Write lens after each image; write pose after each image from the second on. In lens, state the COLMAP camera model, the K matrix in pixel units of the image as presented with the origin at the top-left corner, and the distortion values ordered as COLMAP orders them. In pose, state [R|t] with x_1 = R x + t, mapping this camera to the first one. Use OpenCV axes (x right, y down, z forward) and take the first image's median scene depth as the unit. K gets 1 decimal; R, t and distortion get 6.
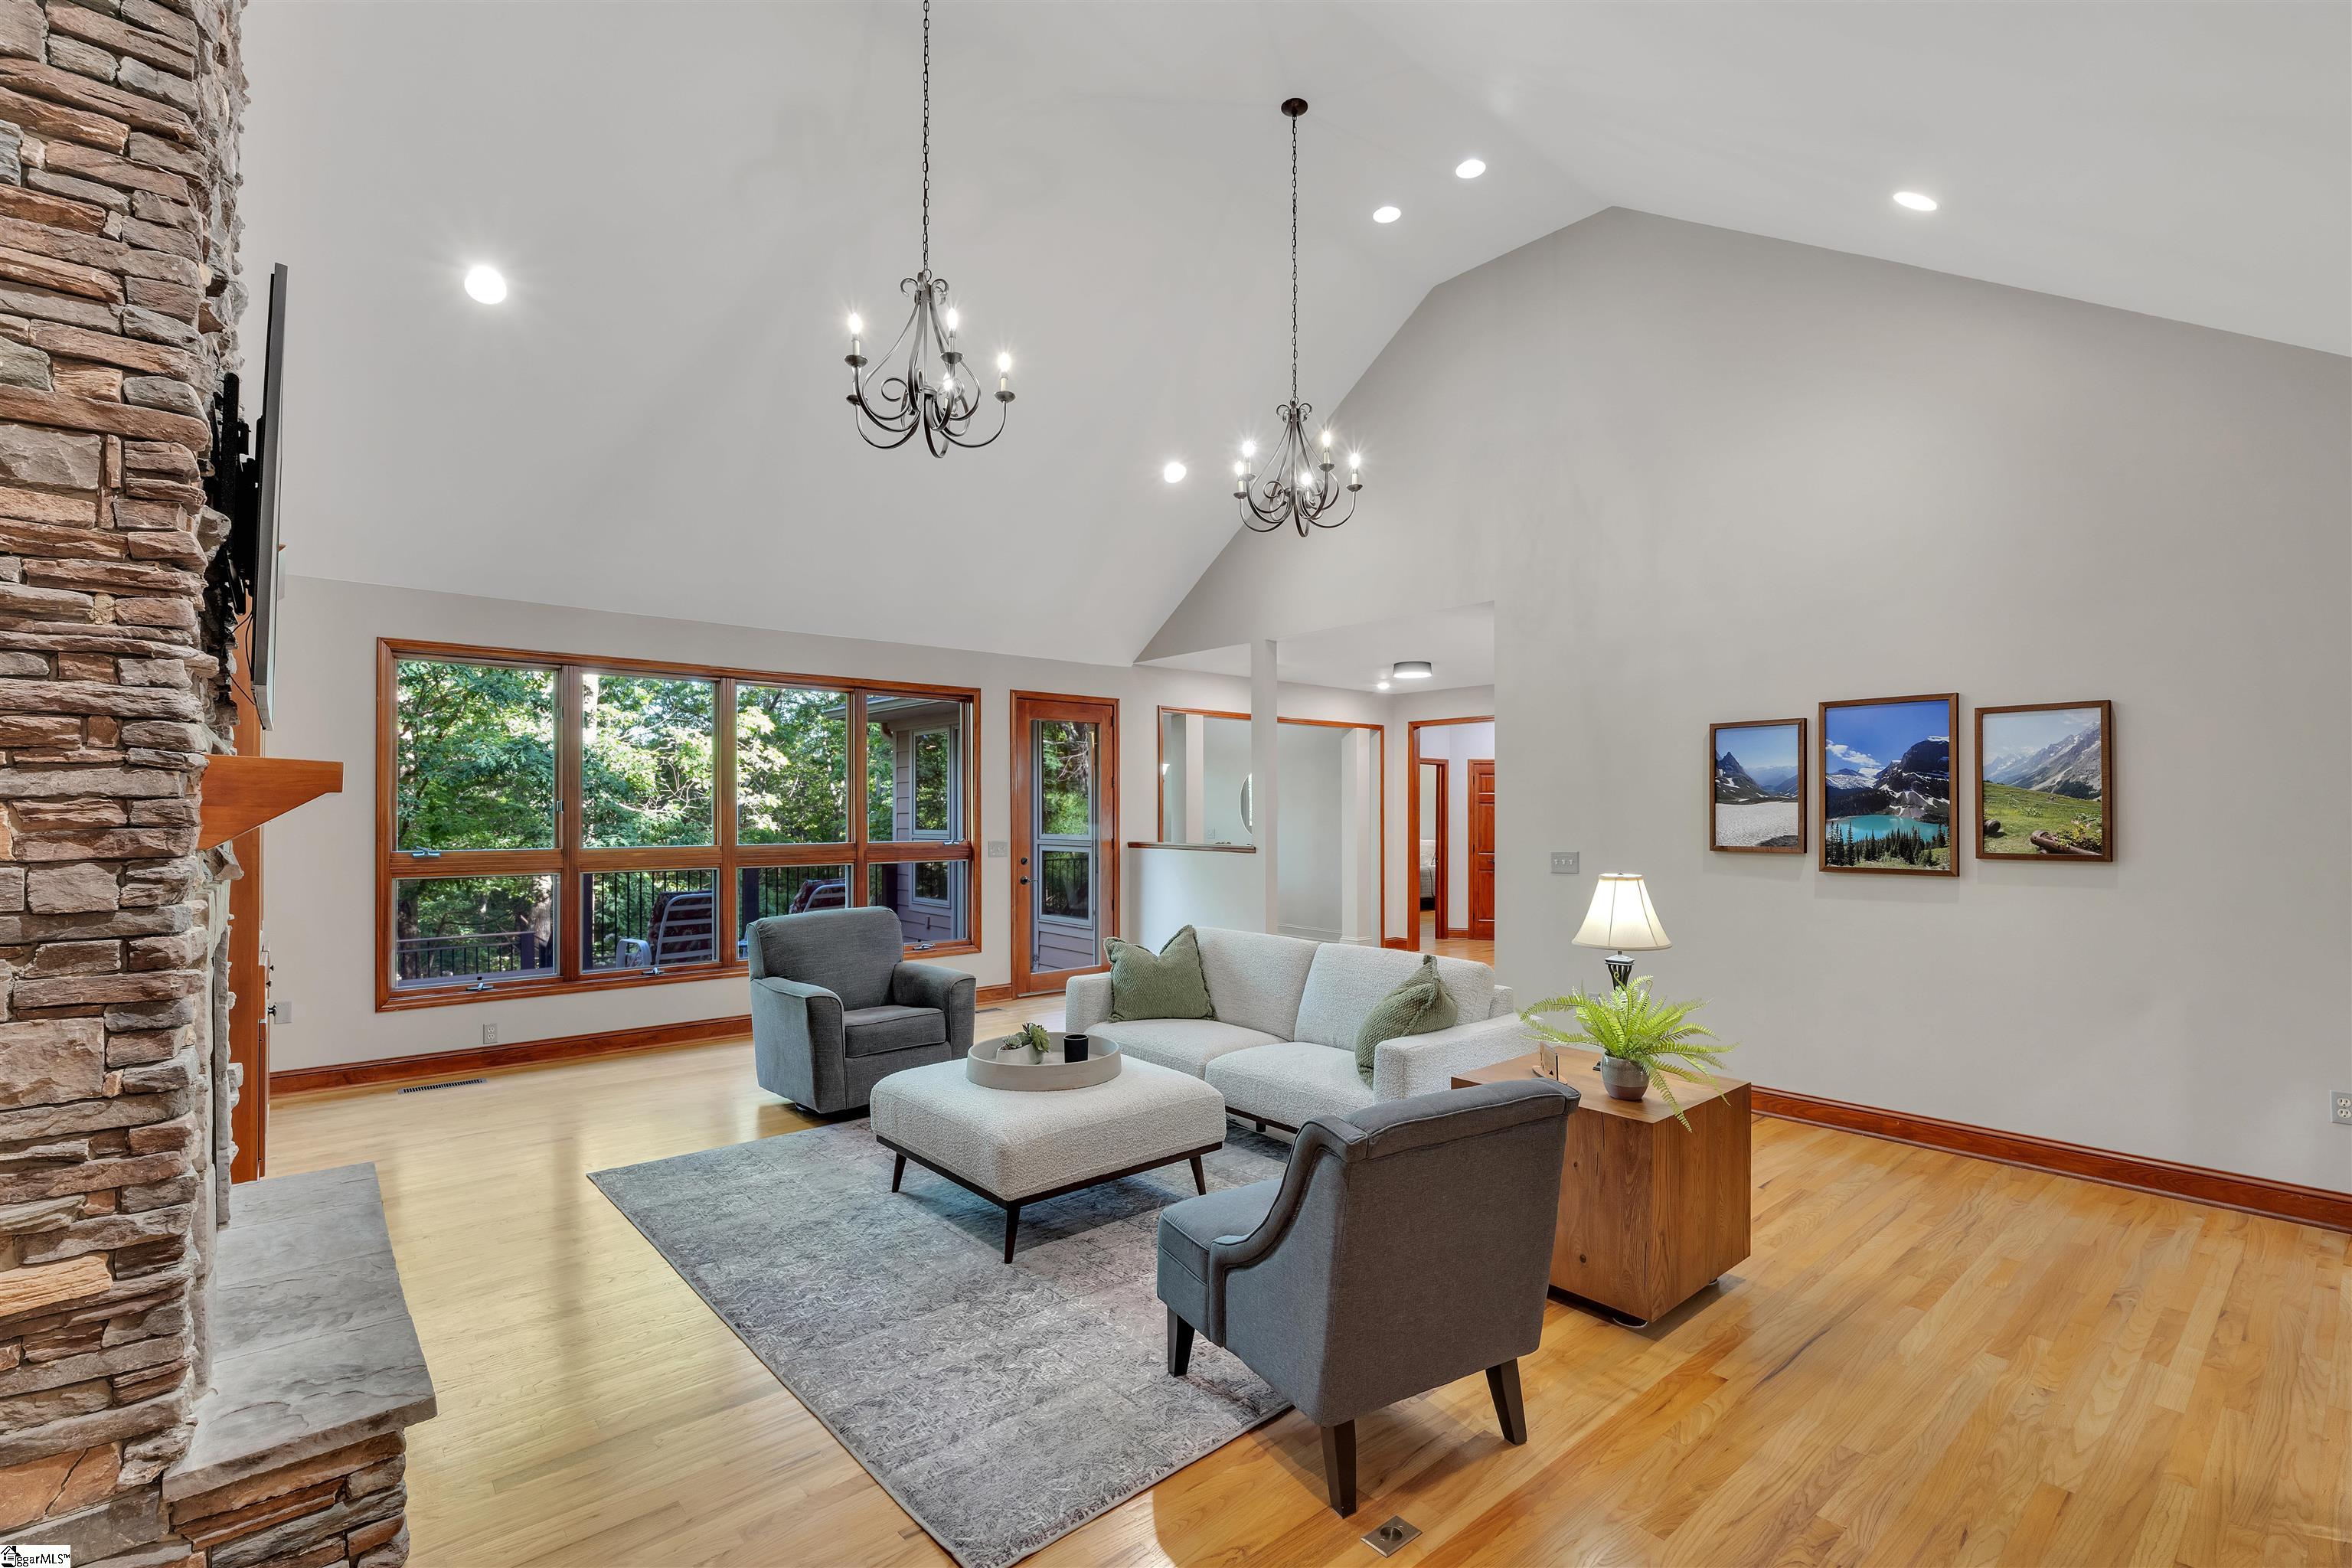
lens RADIAL K [[1042.5, 0, 1173.0], [0, 1042.5, 794.9], [0, 0, 1]] dist [-0.001354, -0.000168]
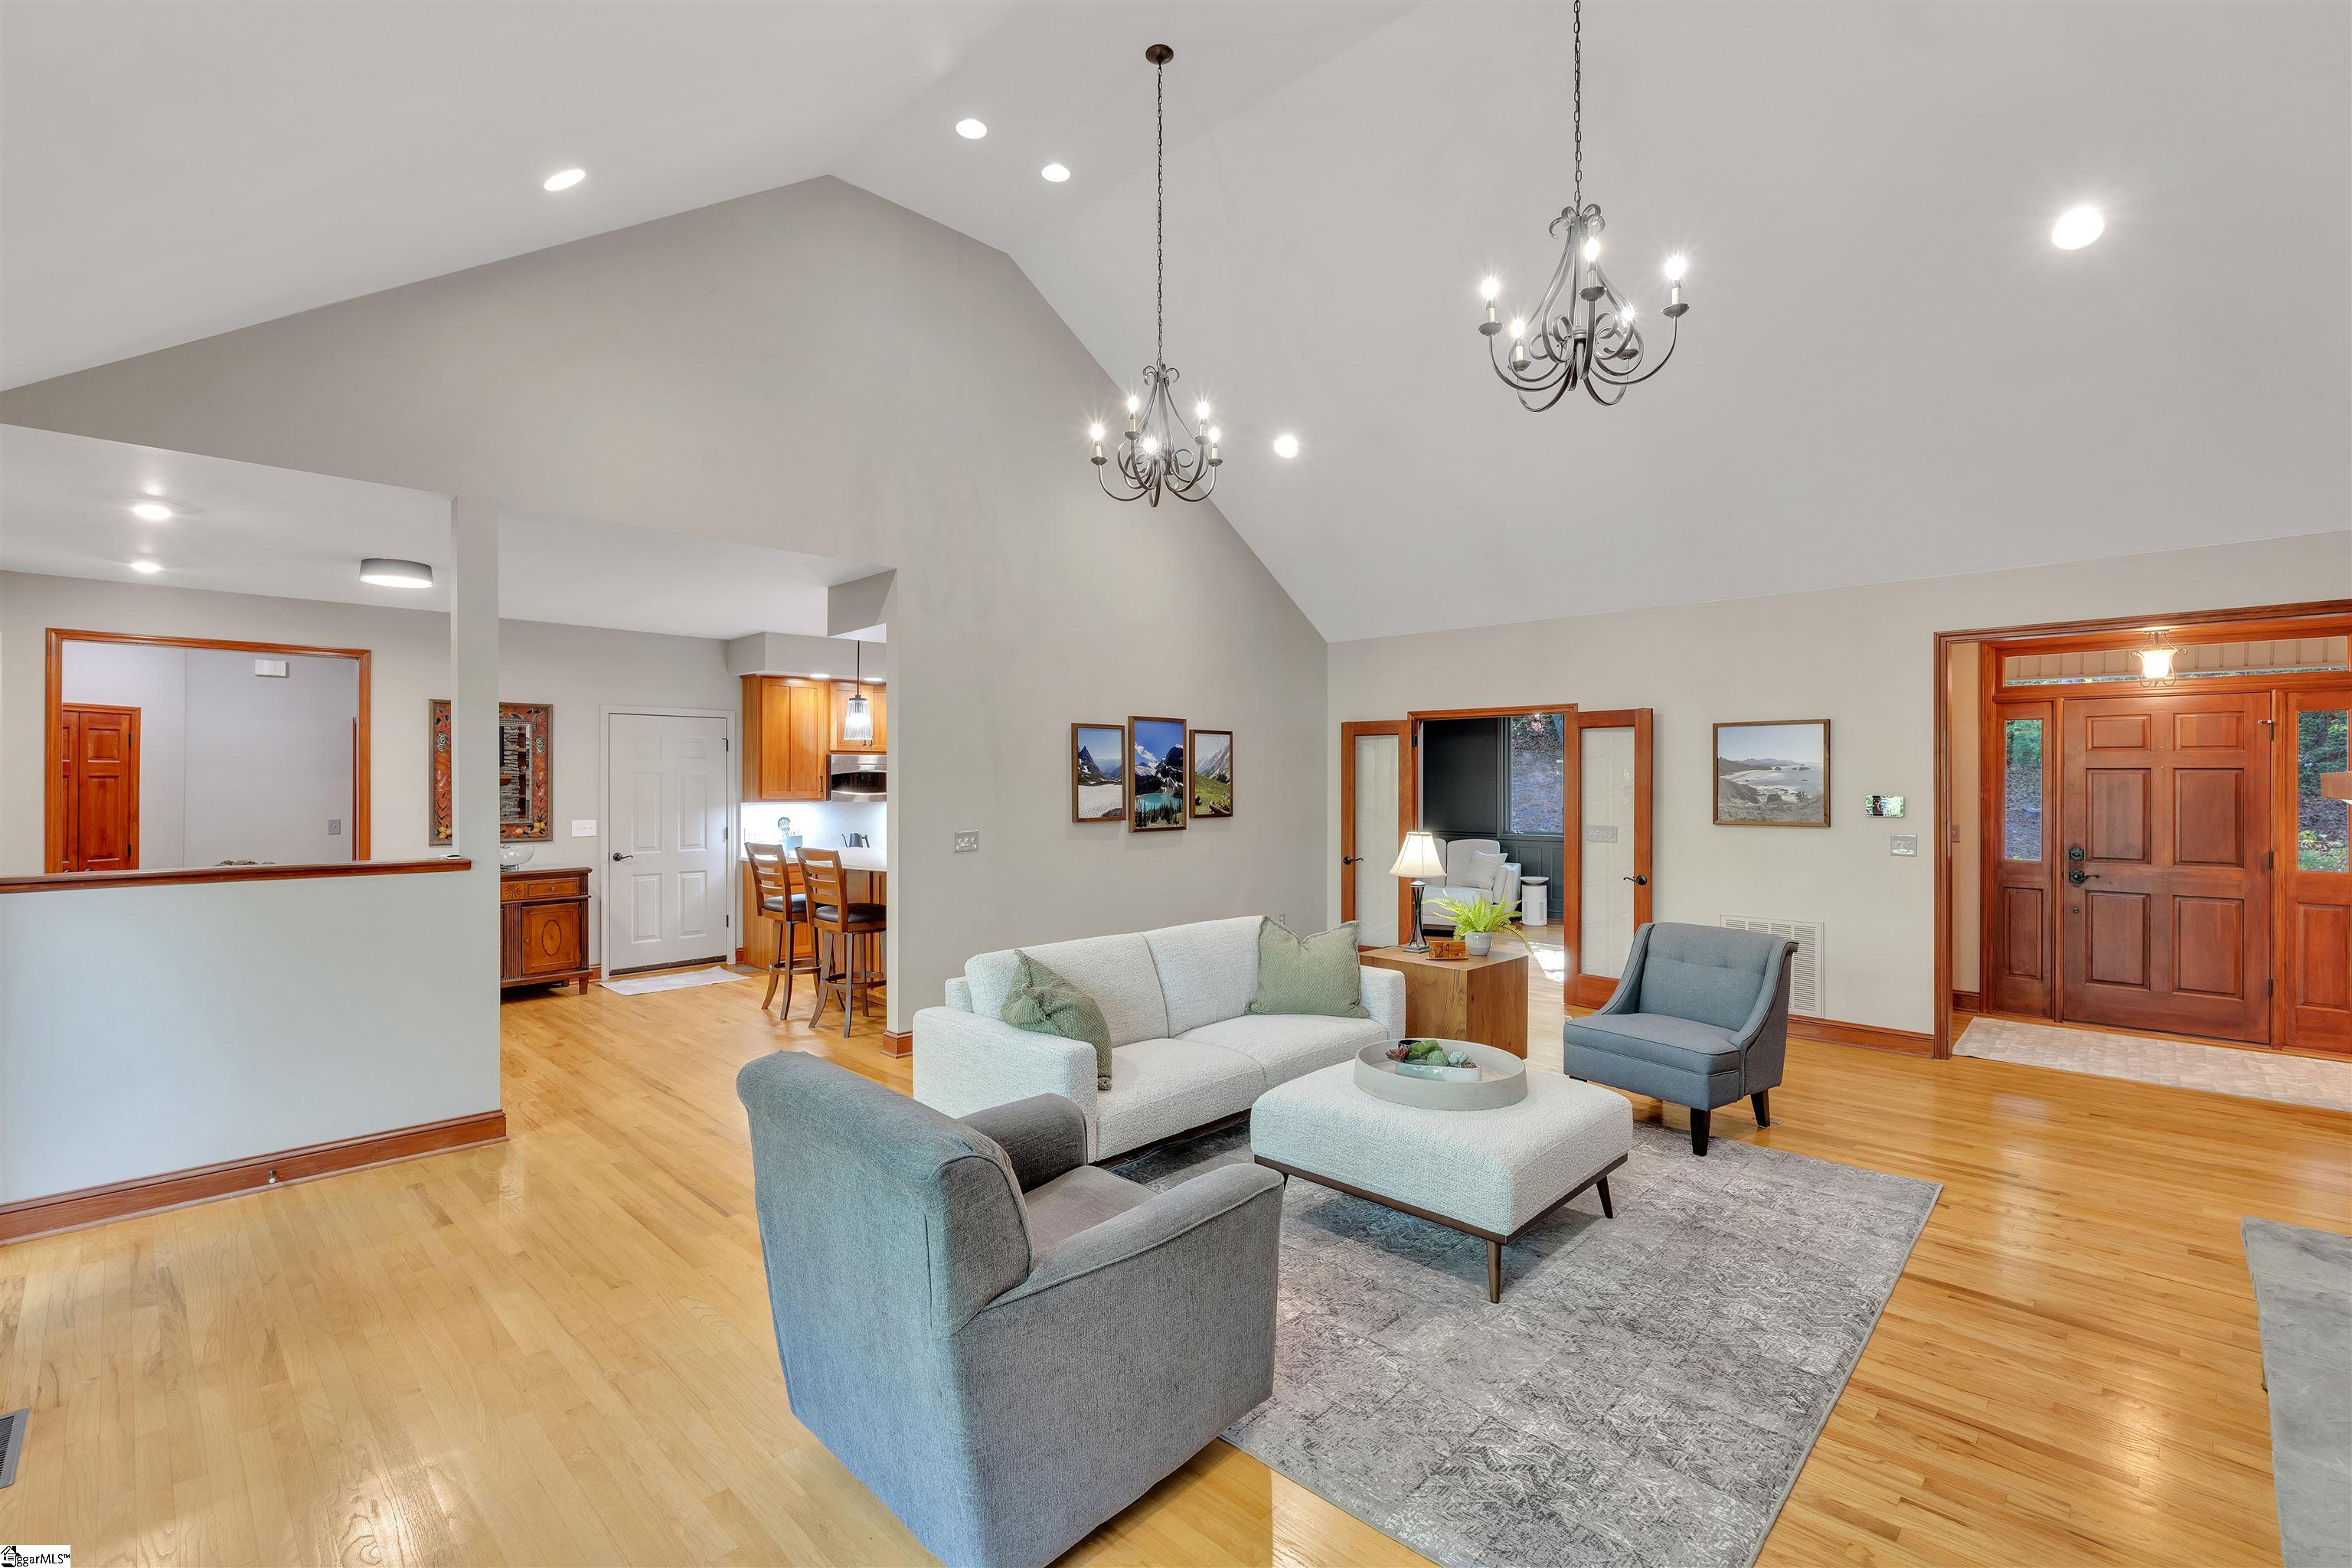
lens RADIAL K [[1033.4, 0, 1169.6], [0, 1033.4, 782.4], [0, 0, 1]] dist [-0.003345, 0.000309]
pose [[-0.082024, -0.003483, 0.996624, -0.845027], [-0.018335, 0.999830, 0.001986, 0.000049], [-0.996462, -0.018110, -0.082074, 1.100353]]
